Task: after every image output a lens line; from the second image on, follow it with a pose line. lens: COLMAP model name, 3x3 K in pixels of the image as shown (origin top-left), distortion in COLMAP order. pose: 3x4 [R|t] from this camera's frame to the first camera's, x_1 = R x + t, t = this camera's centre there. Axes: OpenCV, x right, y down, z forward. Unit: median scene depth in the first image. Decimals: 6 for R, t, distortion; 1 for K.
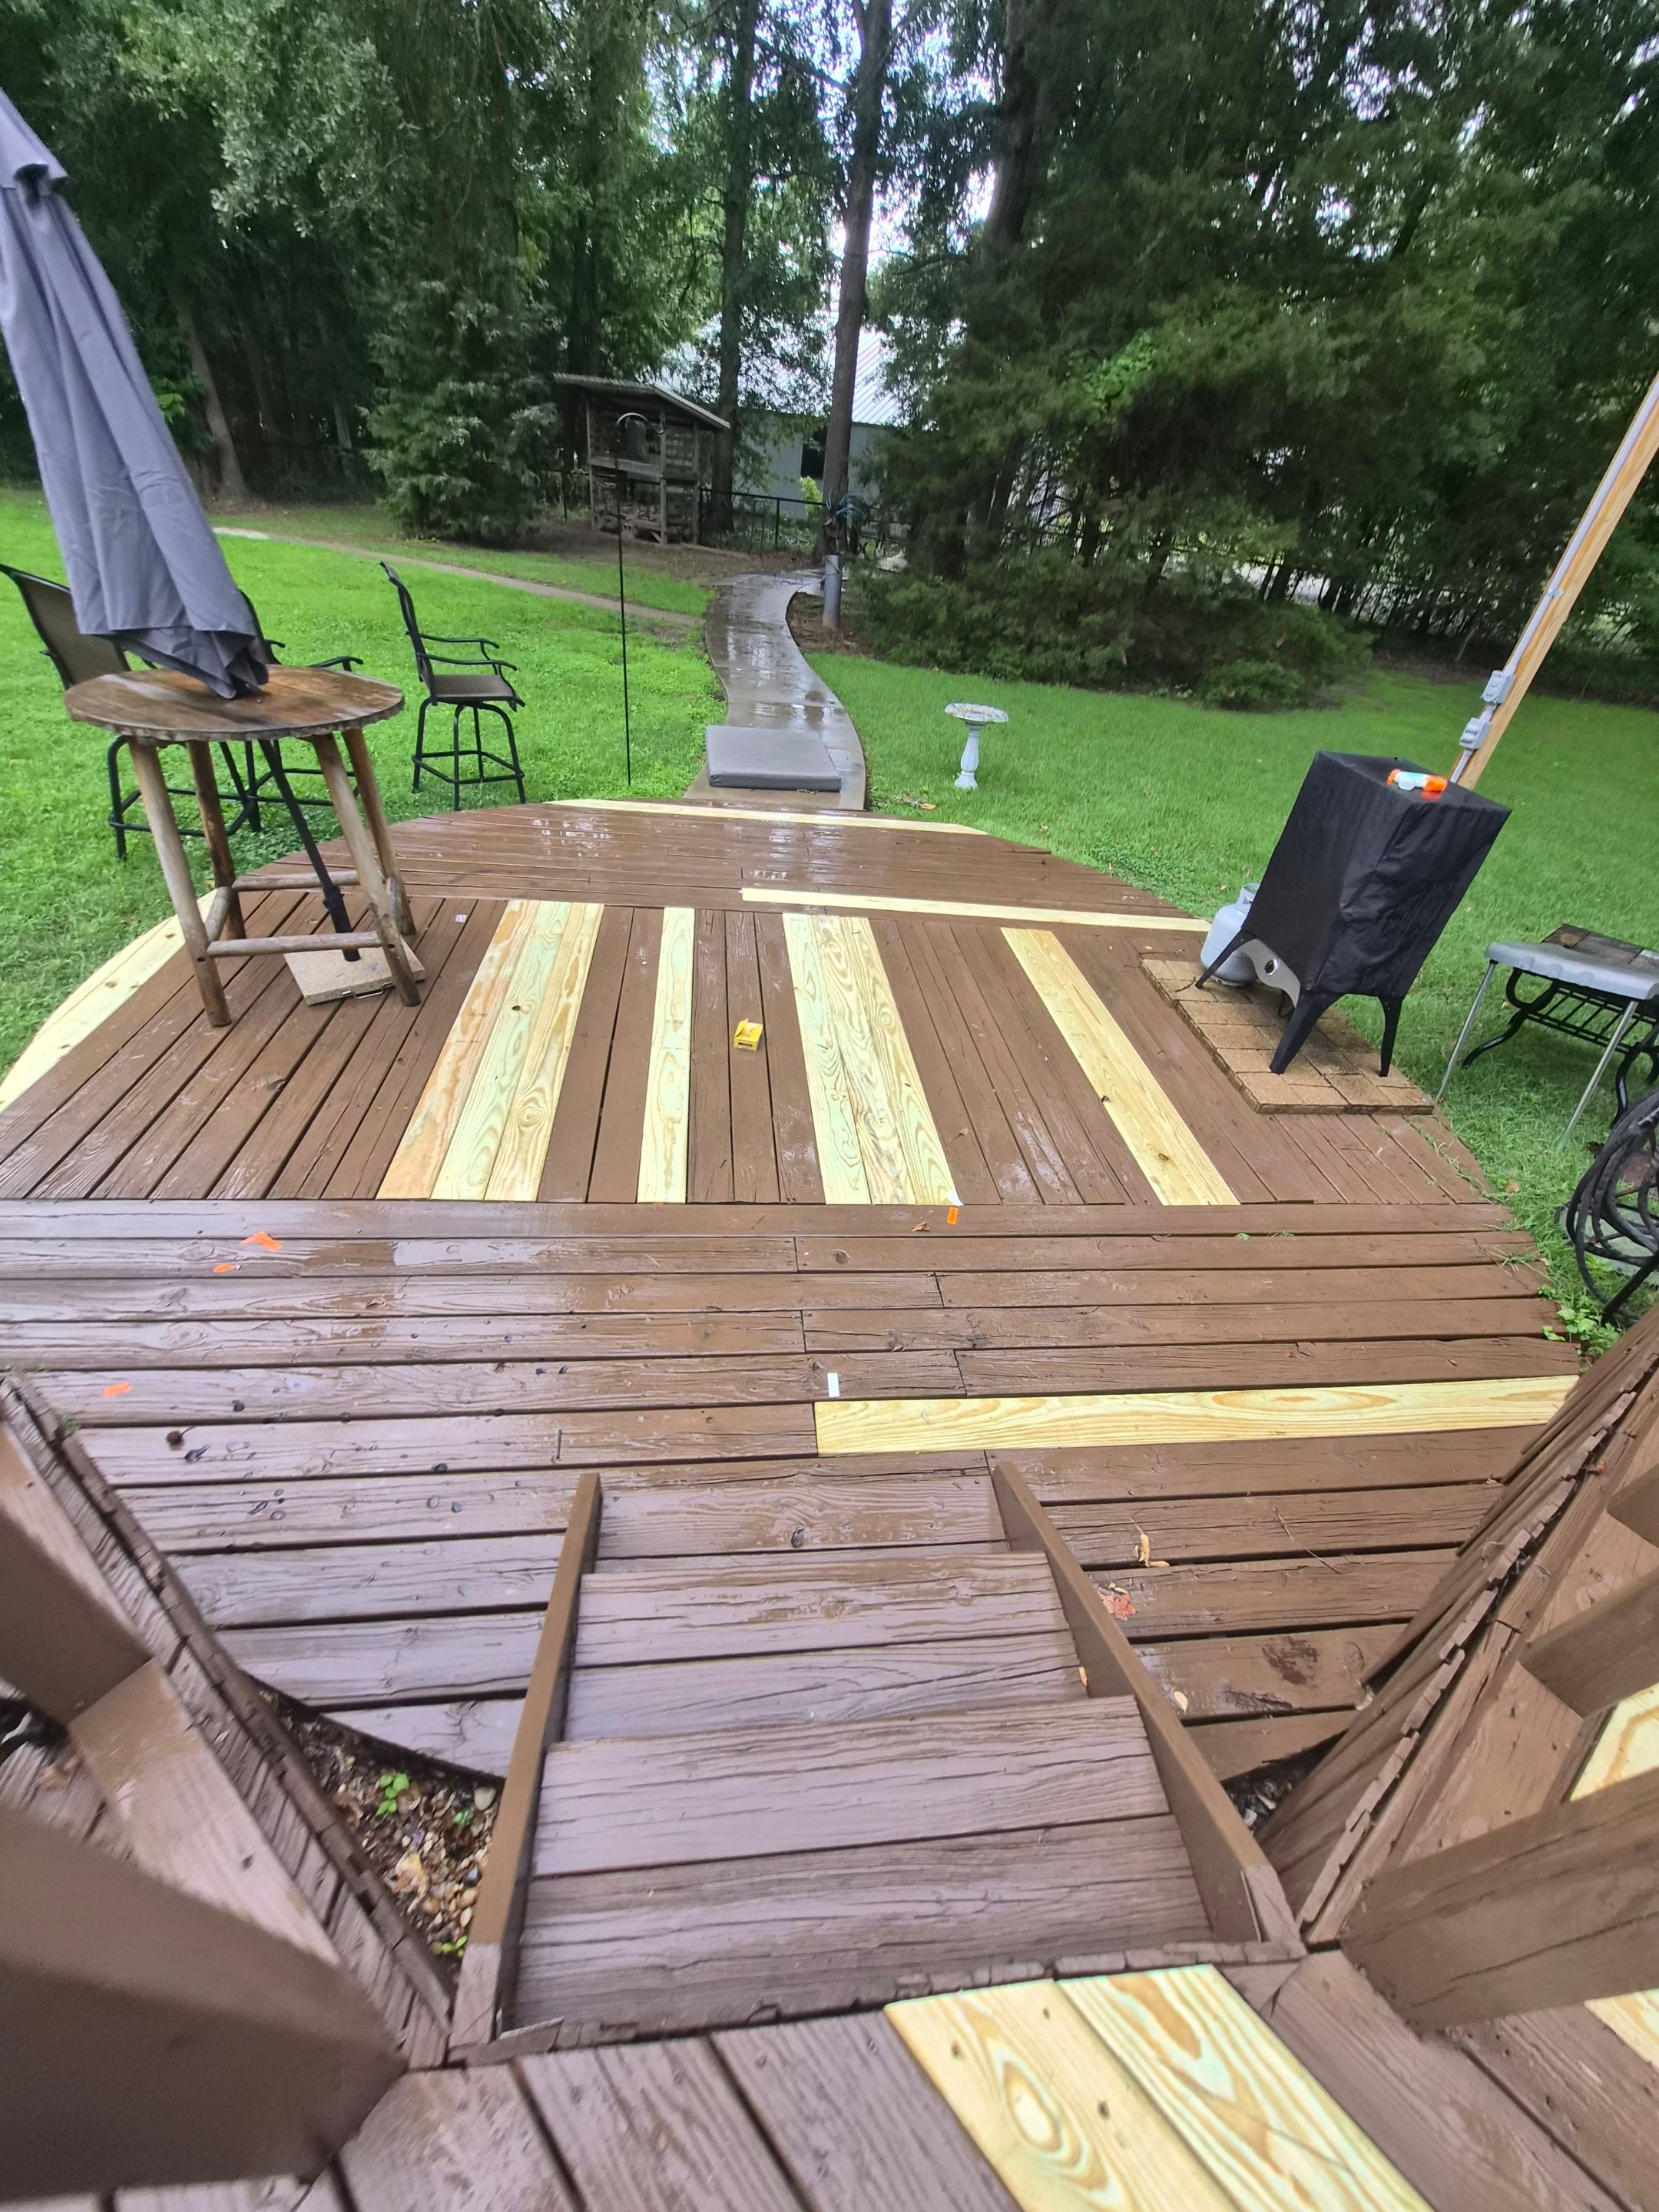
lens RADIAL K [[864.0, 0, 829.5], [0, 864.0, 1106.0], [0, 0, 1]] dist [-0.002537, 0.000204]
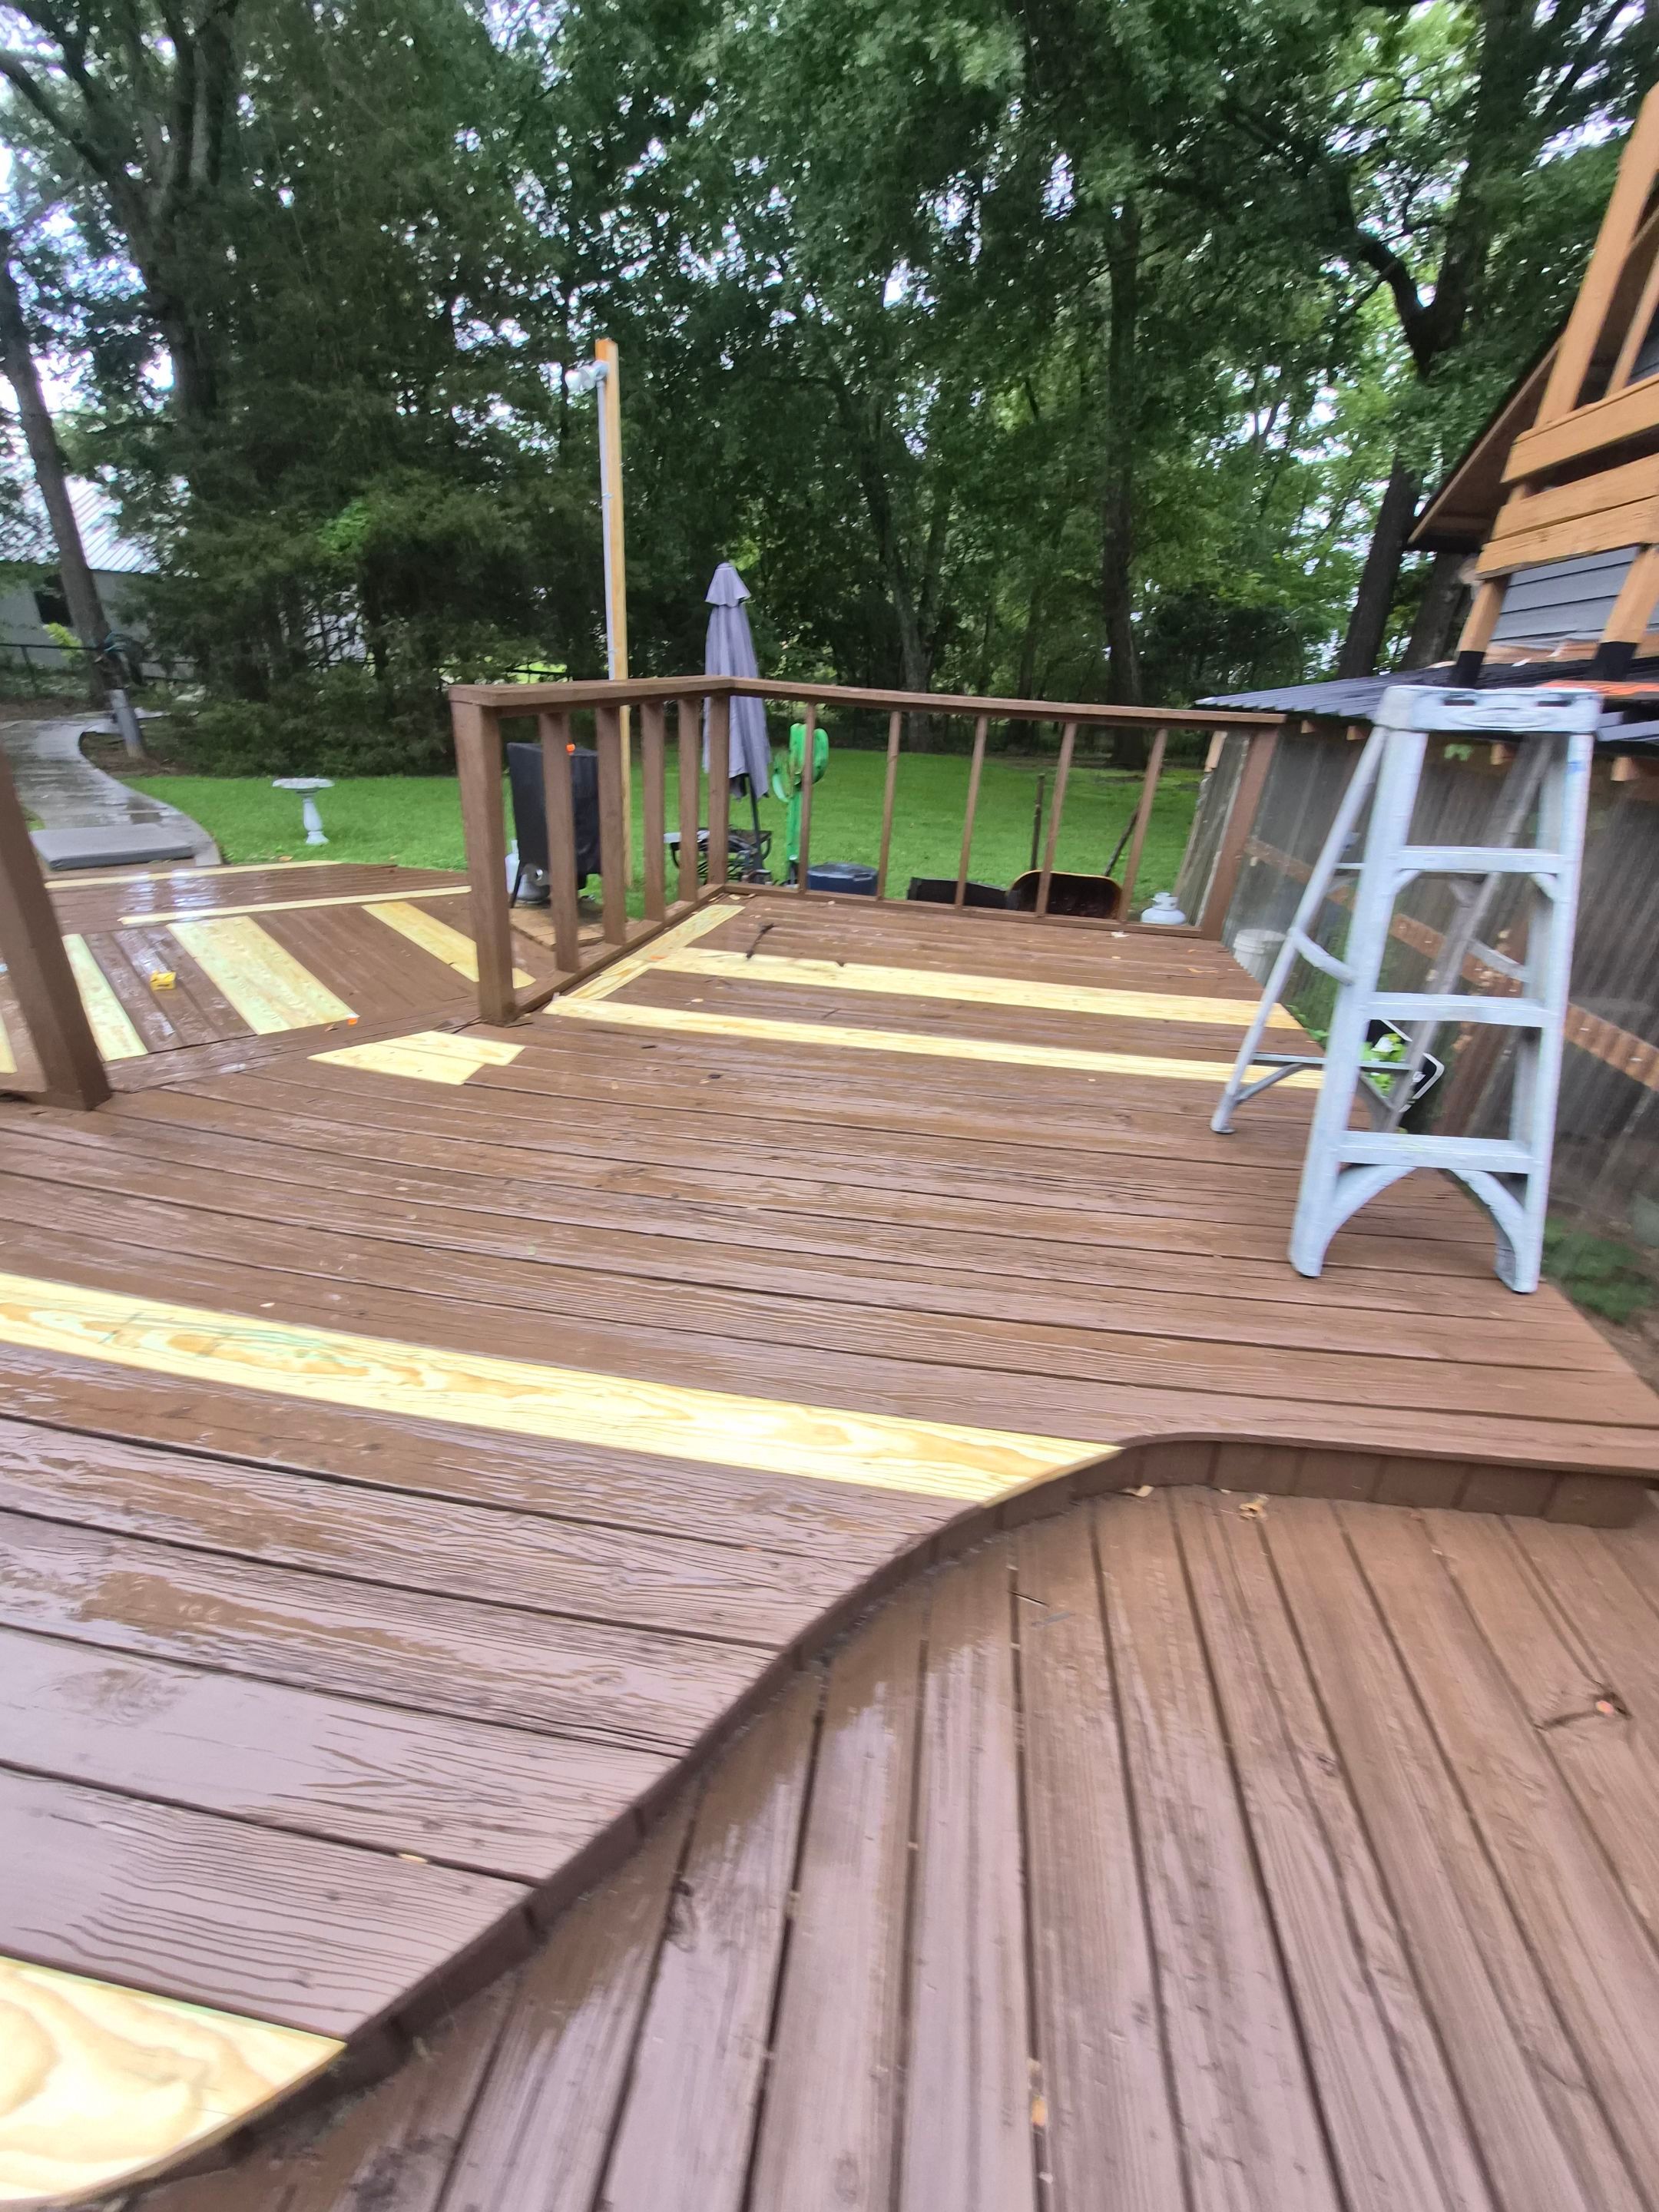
lens RADIAL K [[864.0, 0, 829.5], [0, 864.0, 1106.0], [0, 0, 1]] dist [-0.002537, 0.000204]
pose [[0.795991, -0.317890, 0.515116, -0.005019], [0.374916, 0.927030, -0.007254, 0.112808], [-0.475222, 0.198900, 0.857090, -0.136936]]
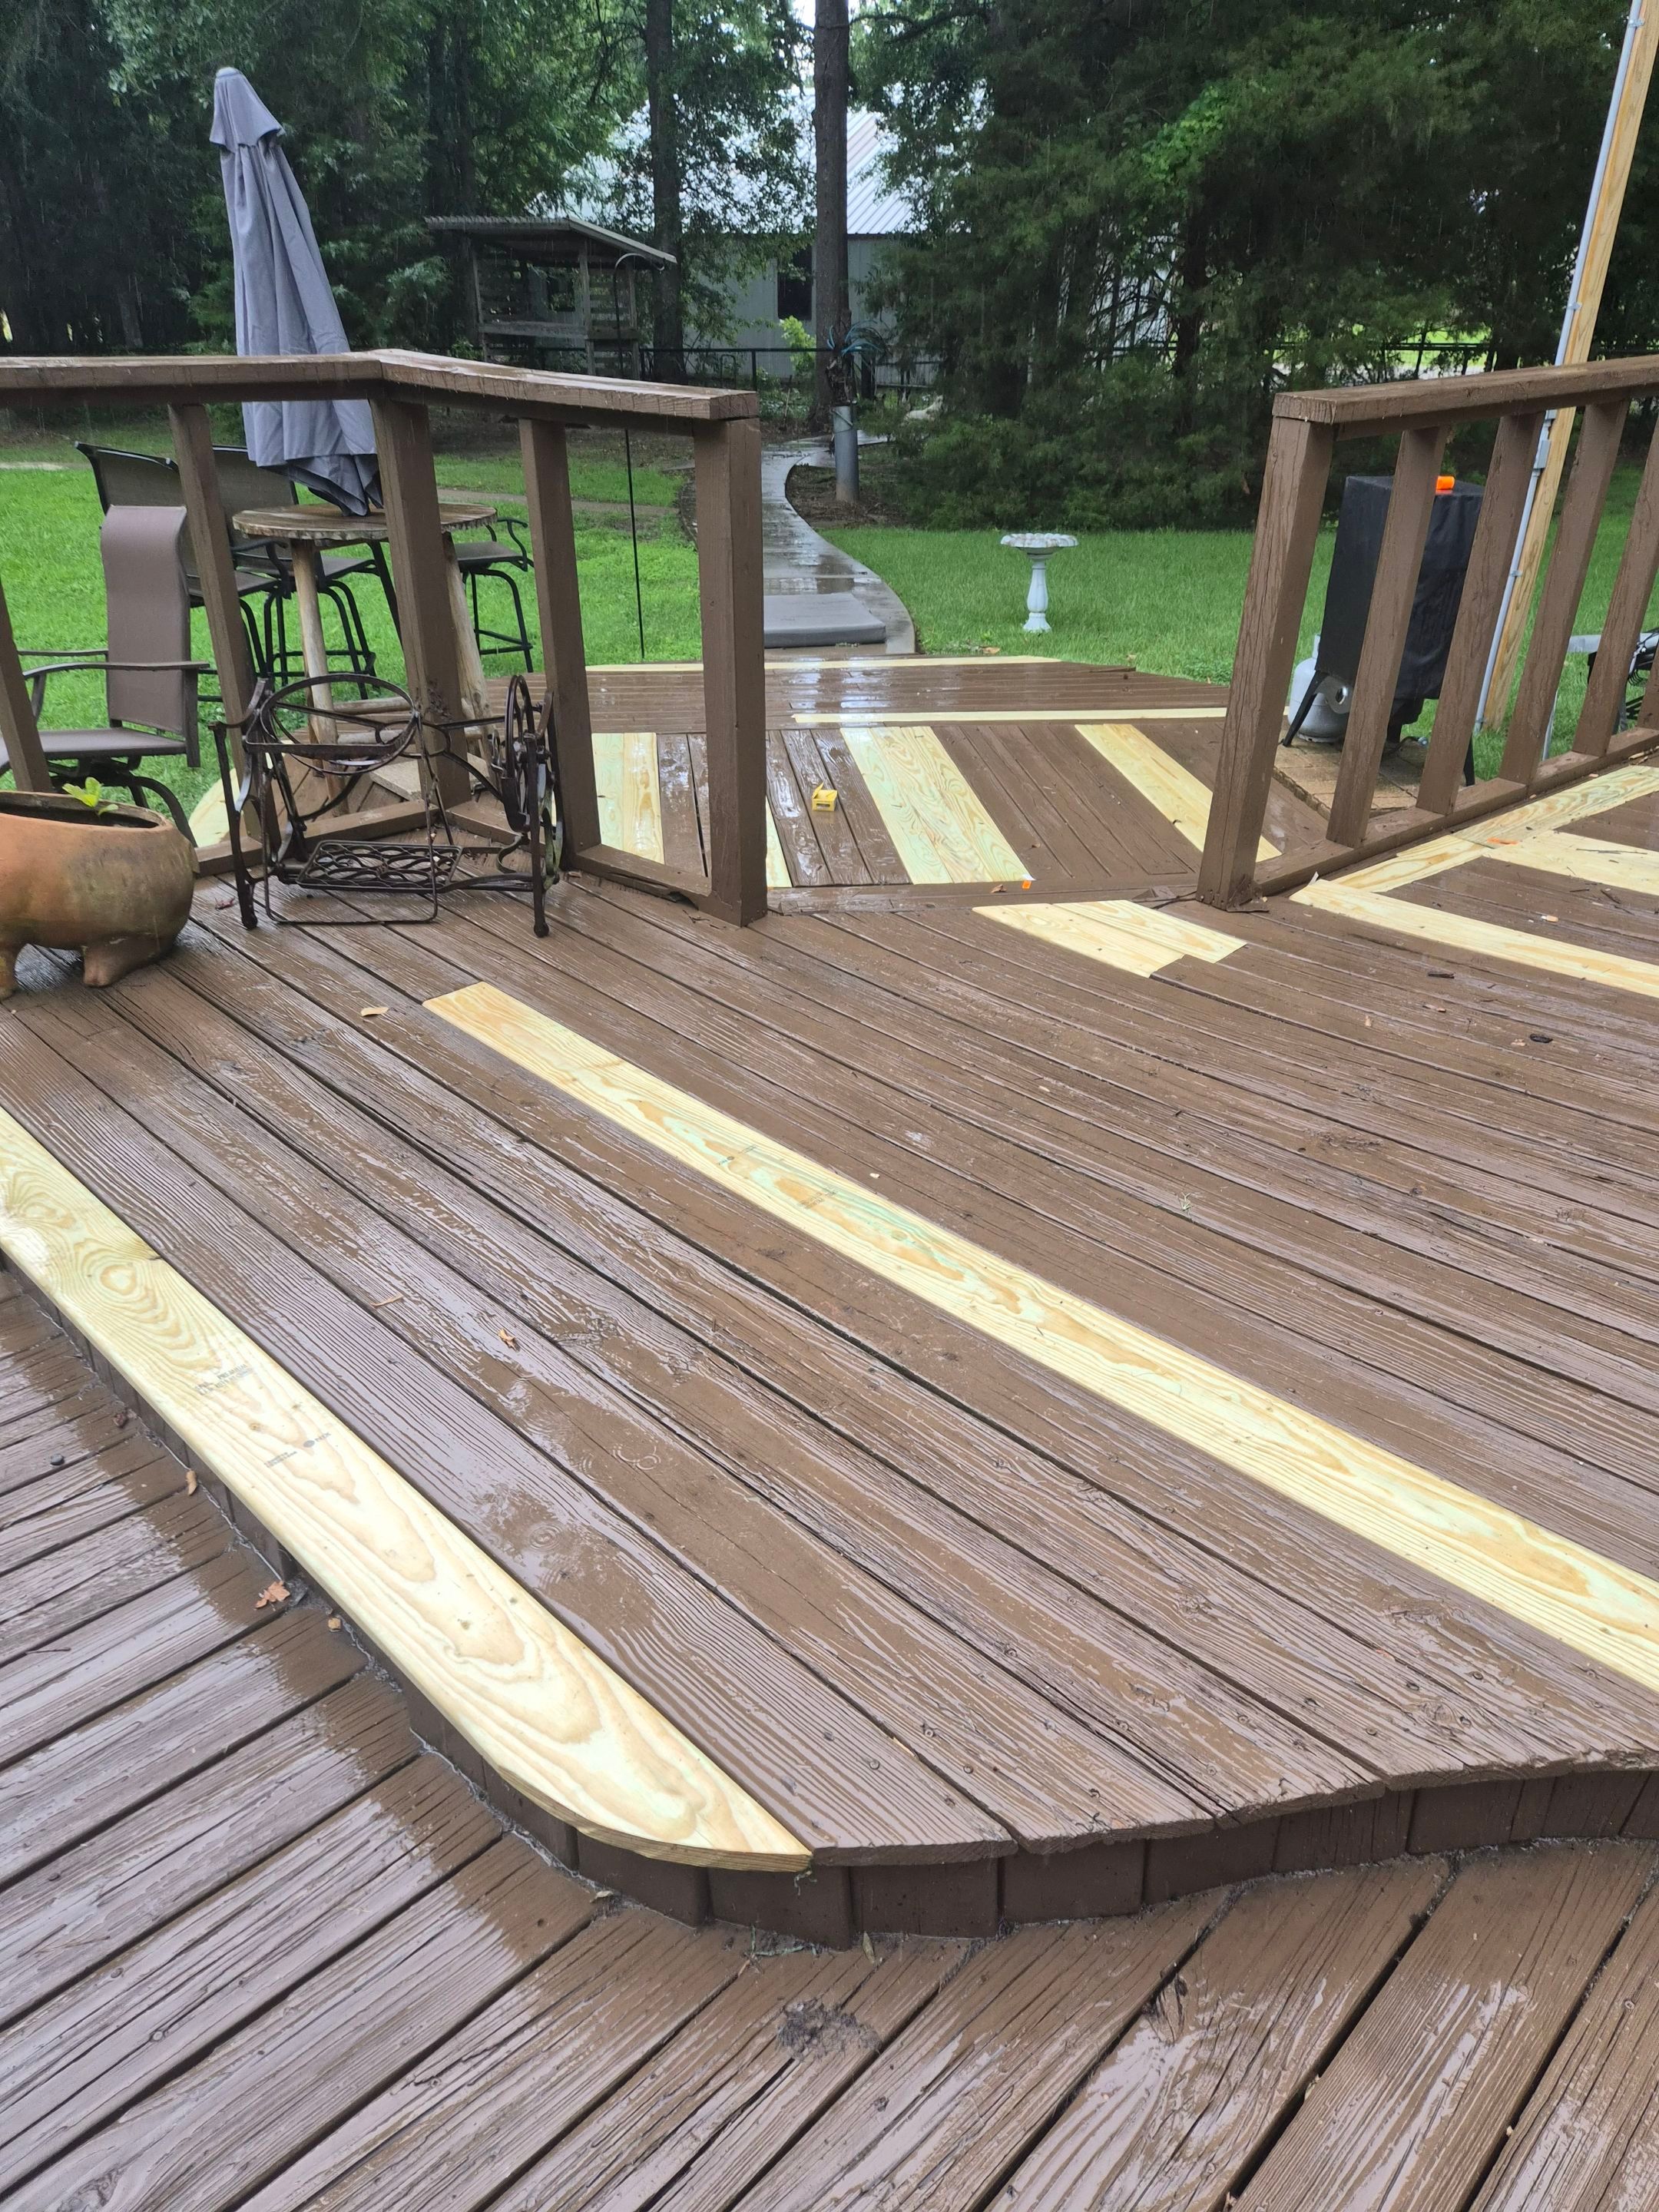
lens RADIAL K [[1467.2, 0, 867.5], [0, 1467.2, 1136.6], [0, 0, 1]] dist [0.065794, -0.050095]
pose [[0.994585, -0.101881, -0.020519, -0.010615], [0.098459, 0.986909, -0.127736, 0.124509], [0.033265, 0.125024, 0.991596, -0.158484]]
